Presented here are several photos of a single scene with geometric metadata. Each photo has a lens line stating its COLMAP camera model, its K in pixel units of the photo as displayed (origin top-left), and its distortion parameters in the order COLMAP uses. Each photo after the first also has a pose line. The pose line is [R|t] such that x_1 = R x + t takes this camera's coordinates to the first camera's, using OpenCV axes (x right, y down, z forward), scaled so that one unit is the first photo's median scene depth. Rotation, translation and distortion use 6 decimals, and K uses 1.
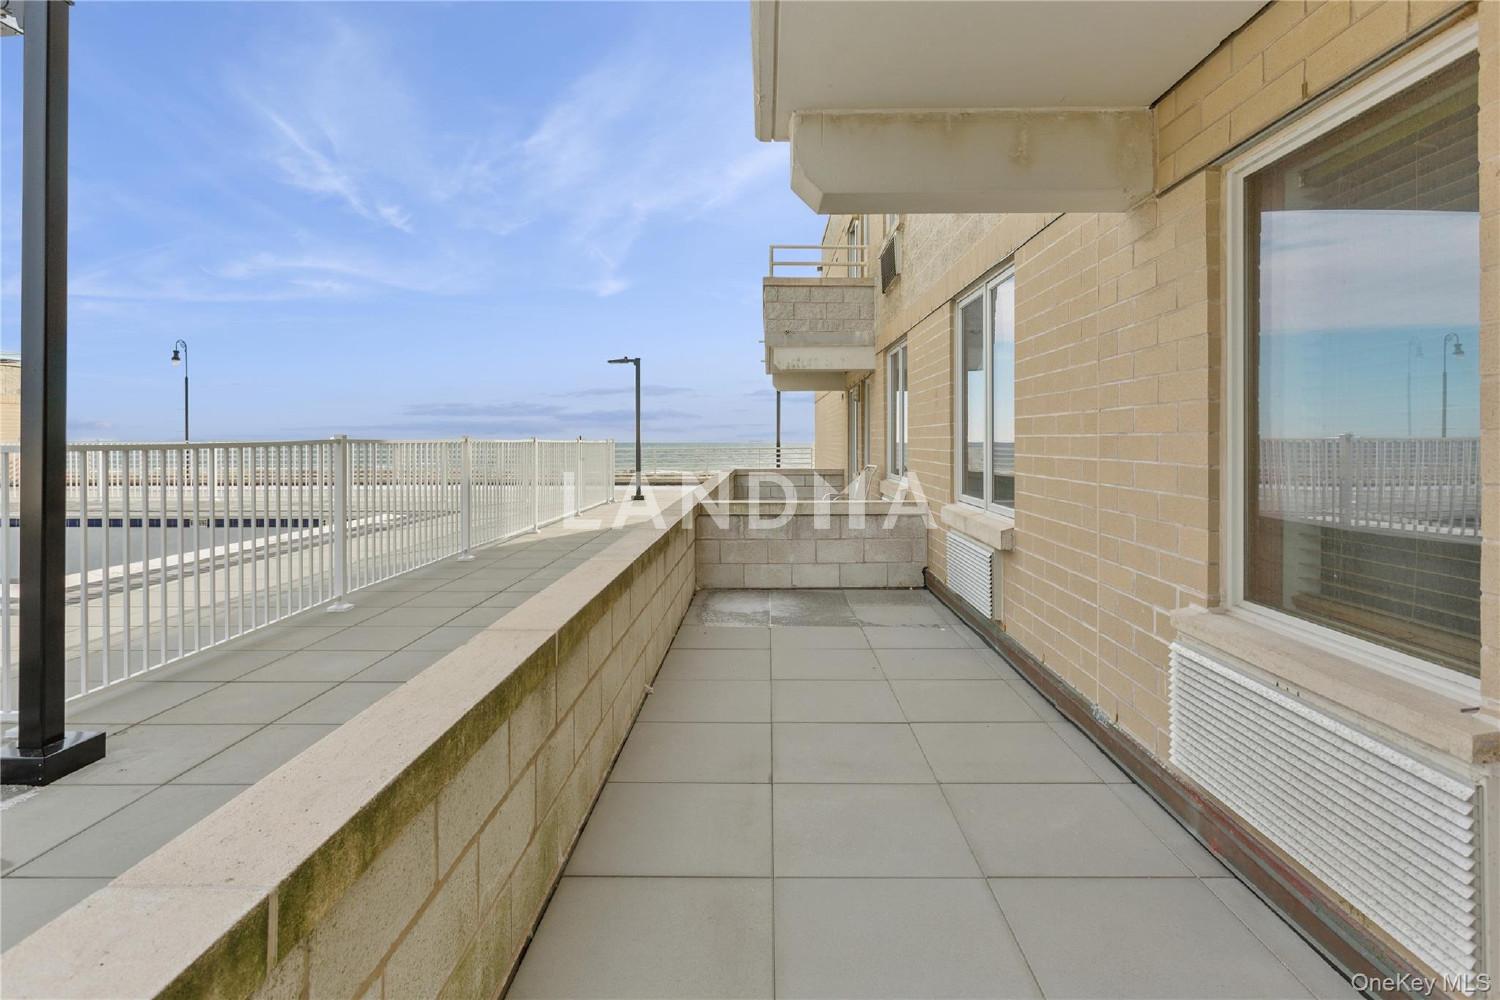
lens RADIAL K [[772.2, 0, 752.4], [0, 772.2, 446.3], [0, 0, 1]] dist [-0.029148, 0.017304]
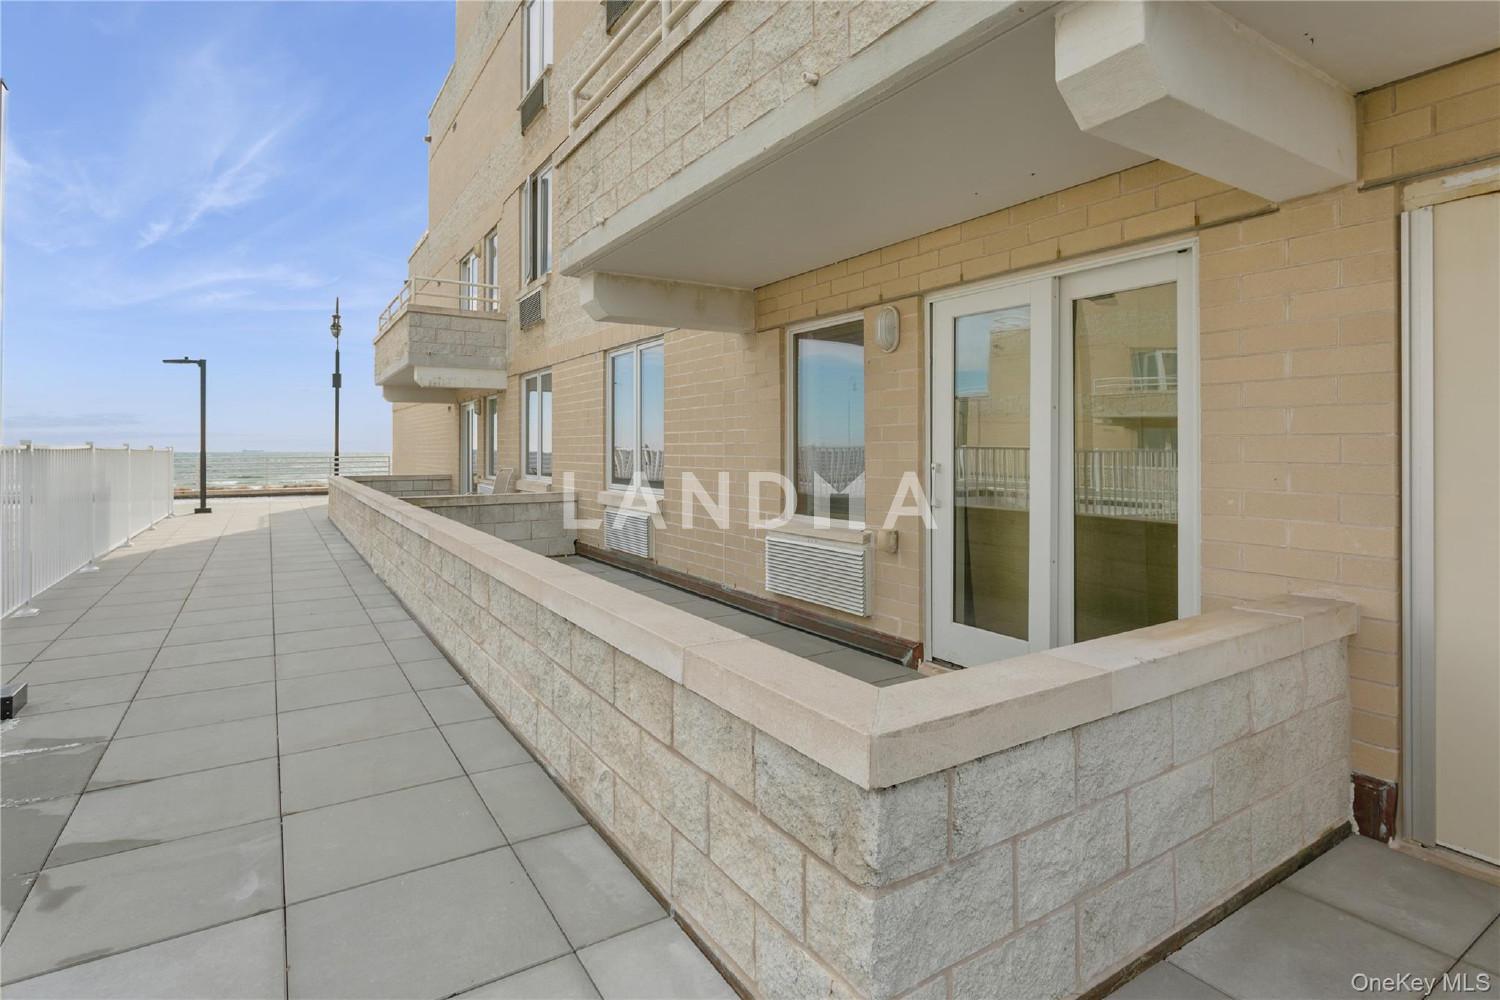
lens RADIAL K [[772.2, 0, 752.4], [0, 772.2, 446.3], [0, 0, 1]] dist [-0.029148, 0.017304]
pose [[0.833569, 0.002248, 0.552410, -0.214686], [0.004563, 0.999930, -0.010954, 0.005487], [-0.552396, 0.011651, 0.833500, -0.251916]]
